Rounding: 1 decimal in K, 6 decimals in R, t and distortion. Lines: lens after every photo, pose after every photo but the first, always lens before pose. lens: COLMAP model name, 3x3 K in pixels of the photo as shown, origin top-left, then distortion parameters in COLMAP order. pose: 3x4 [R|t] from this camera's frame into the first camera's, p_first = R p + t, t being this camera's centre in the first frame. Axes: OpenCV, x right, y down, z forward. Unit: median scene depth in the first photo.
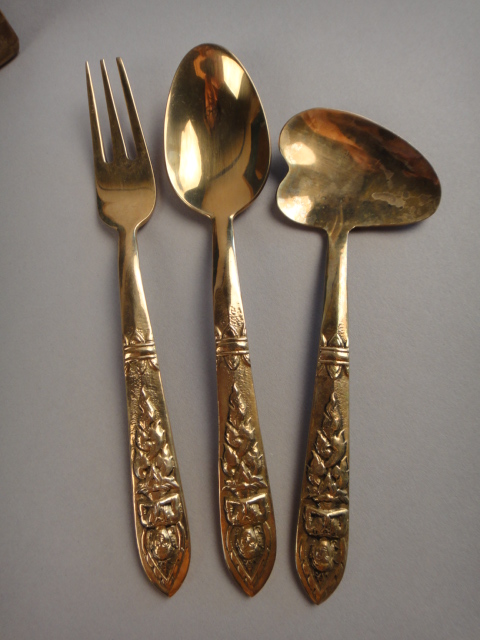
lens RADIAL K [[466.9, 0, 235.4], [0, 466.9, 316.4], [0, 0, 1]] dist [0.007776, -0.000673]
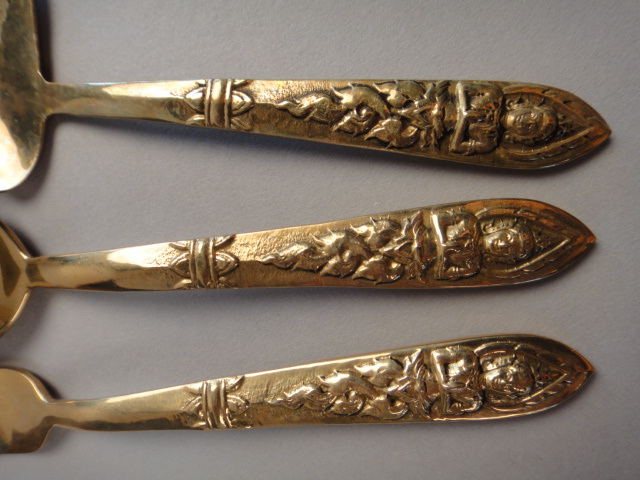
lens RADIAL K [[466.9, 0, 324.9], [0, 466.9, 238.0], [0, 0, 1]] dist [0.007776, -0.000673]
pose [[0.011016, -0.999797, -0.016865, 0.041401], [0.999919, 0.011120, -0.006113, 0.239275], [0.006300, -0.016797, 0.999839, 0.370669]]
